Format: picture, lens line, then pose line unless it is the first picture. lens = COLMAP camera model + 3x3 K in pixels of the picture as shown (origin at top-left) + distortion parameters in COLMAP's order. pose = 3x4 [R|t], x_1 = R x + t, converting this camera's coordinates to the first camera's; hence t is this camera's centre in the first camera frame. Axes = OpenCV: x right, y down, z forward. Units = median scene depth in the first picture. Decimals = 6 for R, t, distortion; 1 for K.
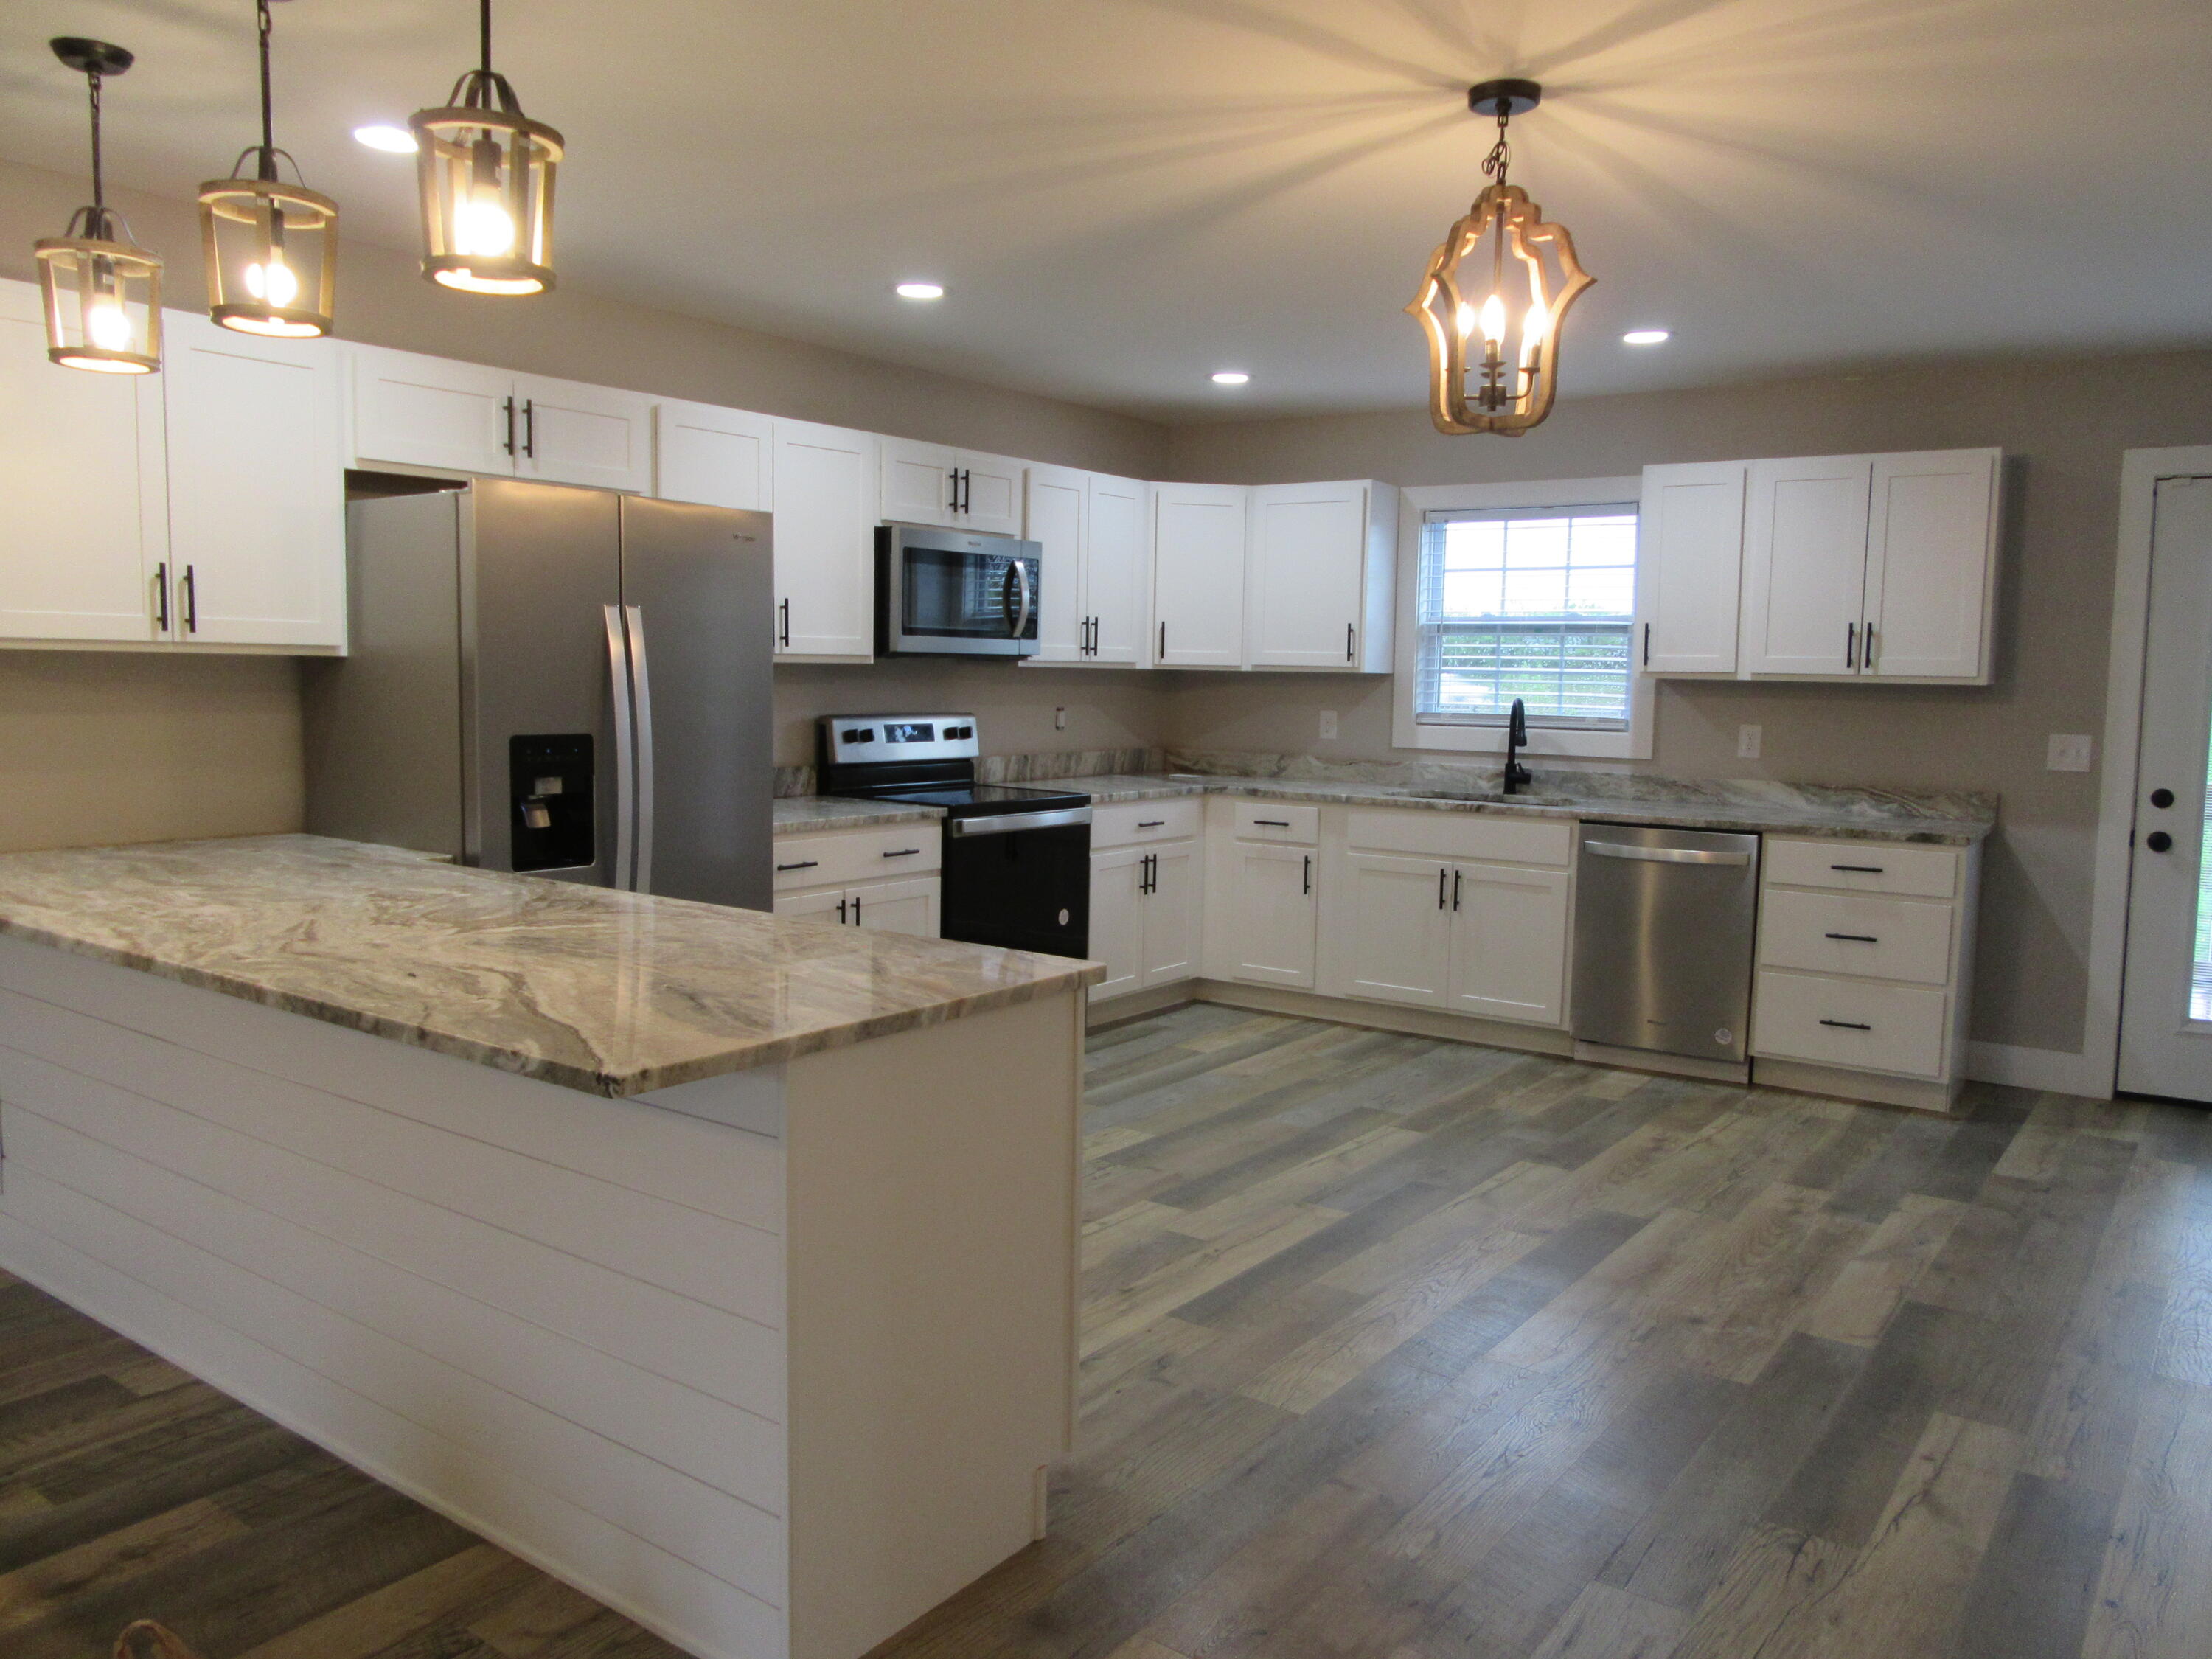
lens RADIAL K [[1642.8, 0, 1082.1], [0, 1642.8, 844.1], [0, 0, 1]] dist [0.005706, -0.005388]
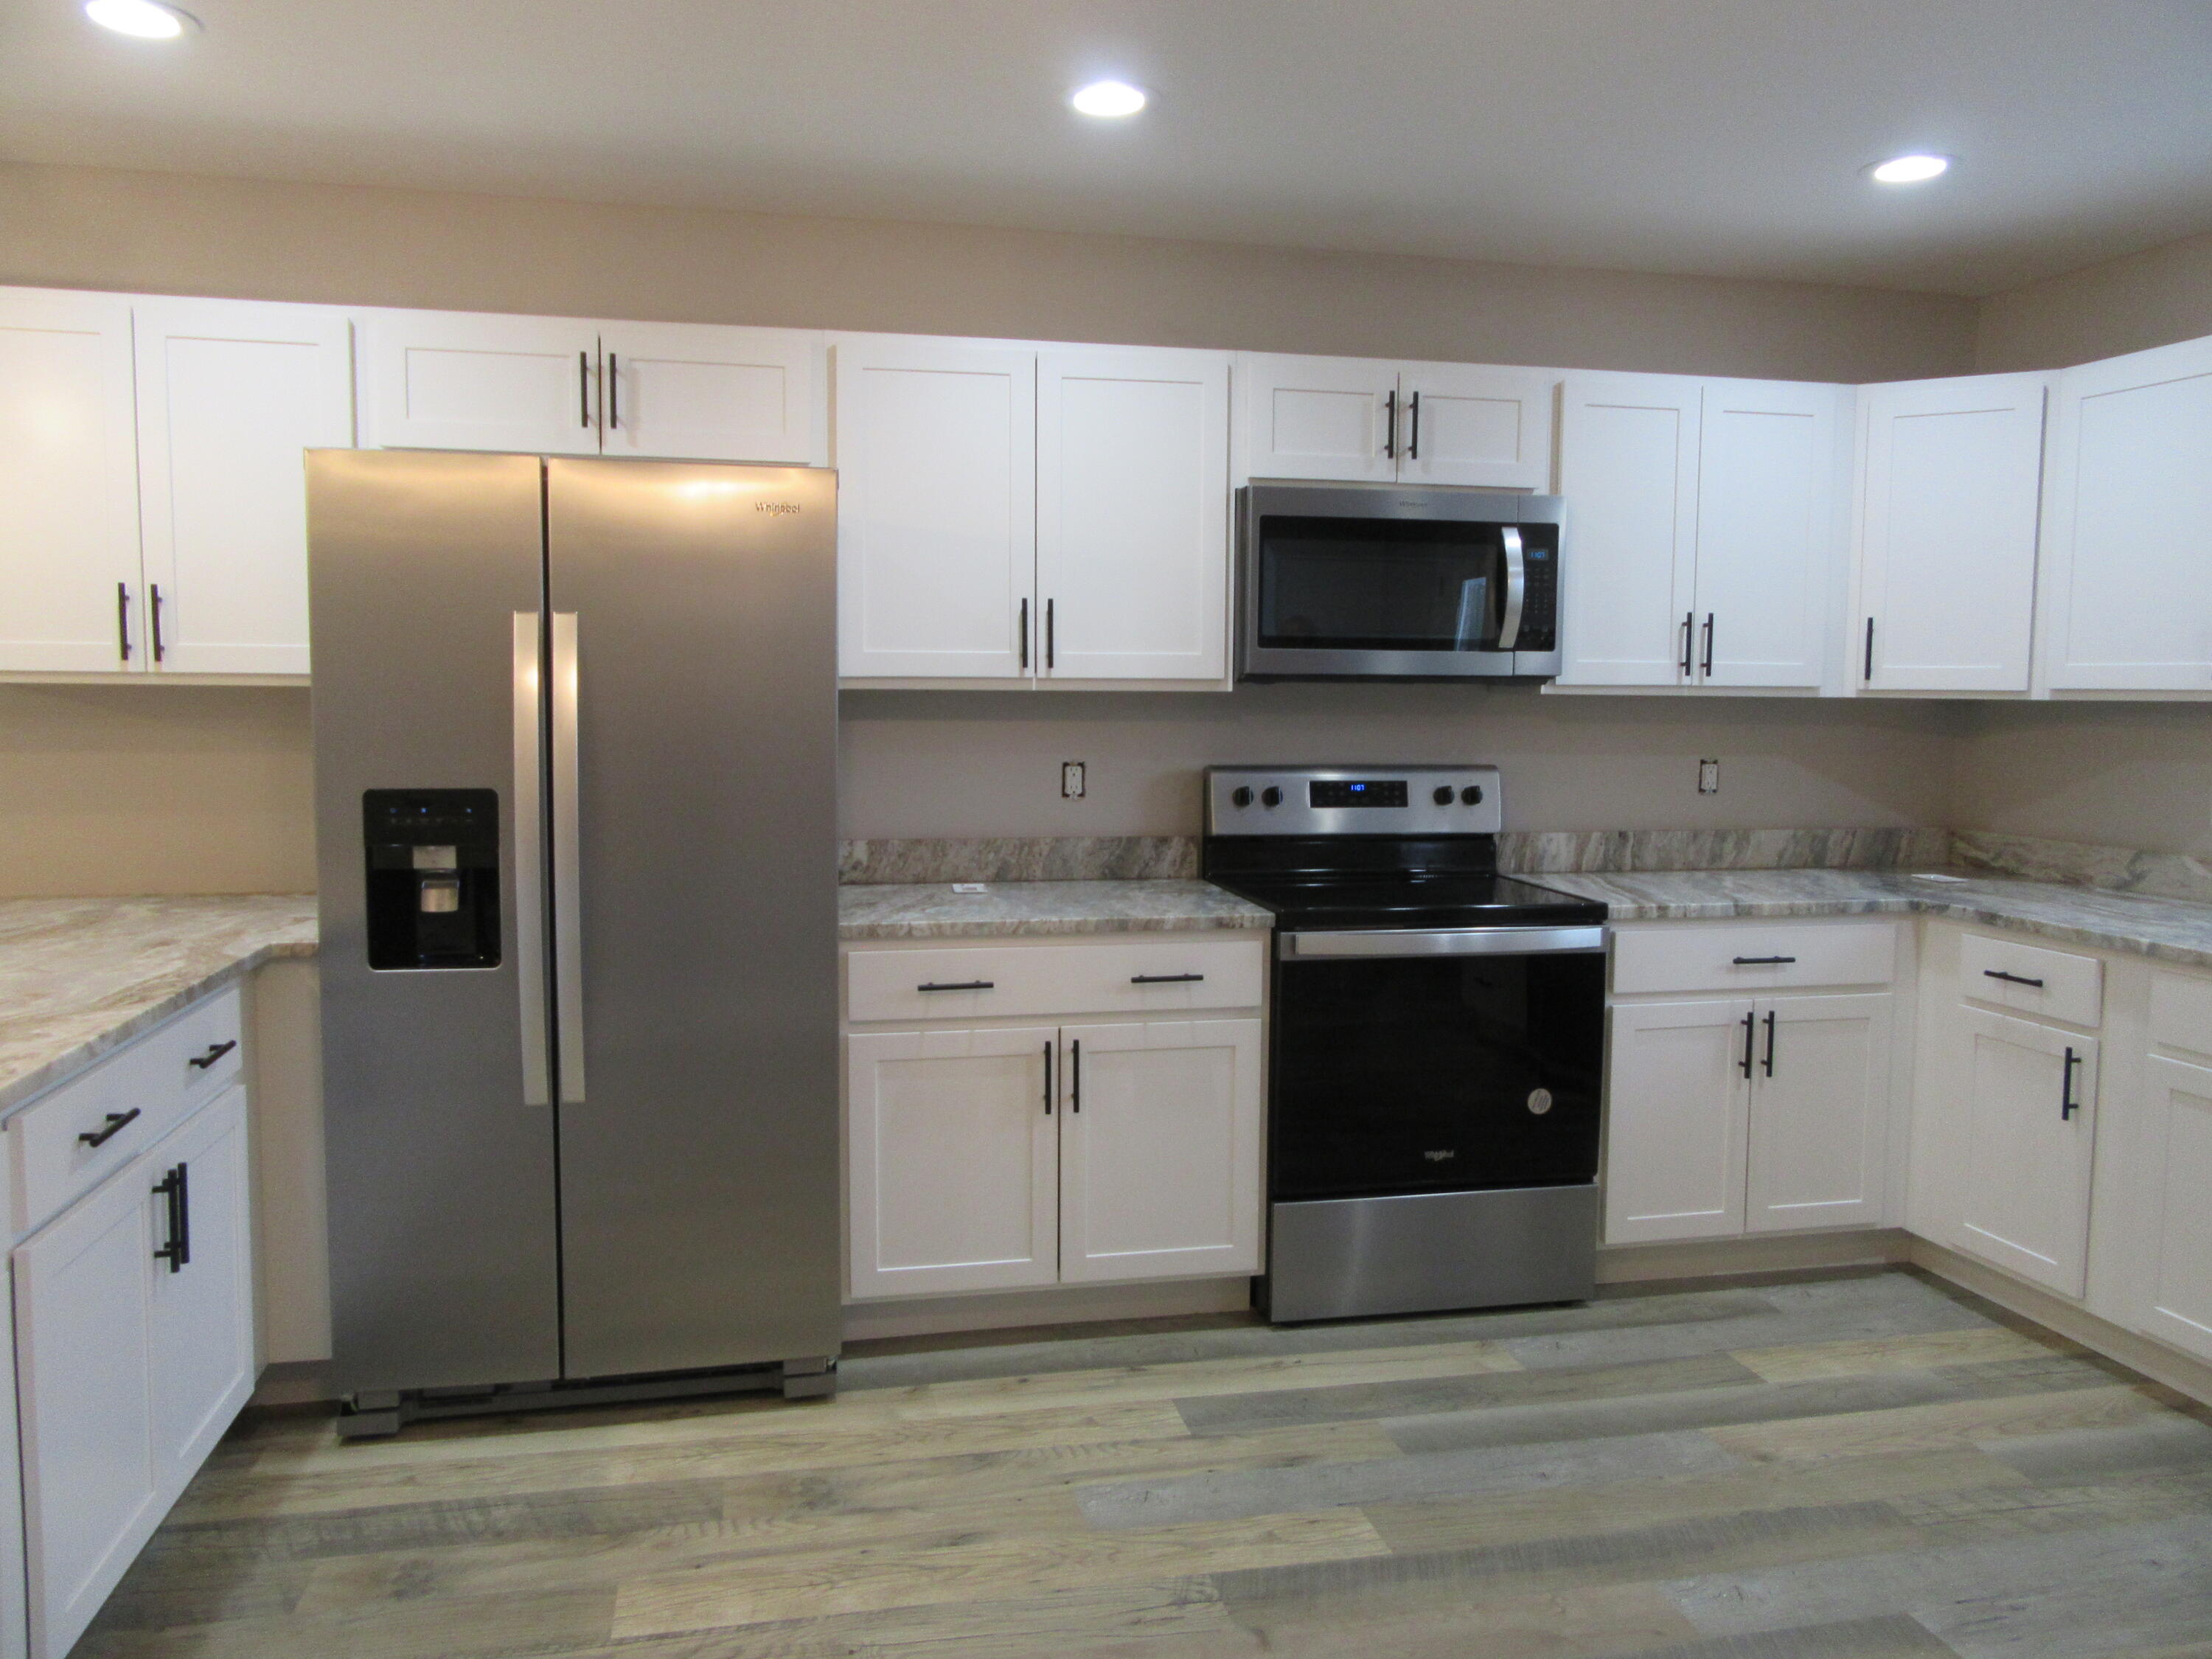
lens RADIAL K [[1642.8, 0, 1120.4], [0, 1642.8, 825.7], [0, 0, 1]] dist [0.005706, -0.005388]
pose [[0.760253, 0.043238, -0.648187, 0.252800], [-0.064752, 0.997857, -0.009383, -0.040756], [0.646392, 0.049105, 0.761423, 0.411181]]
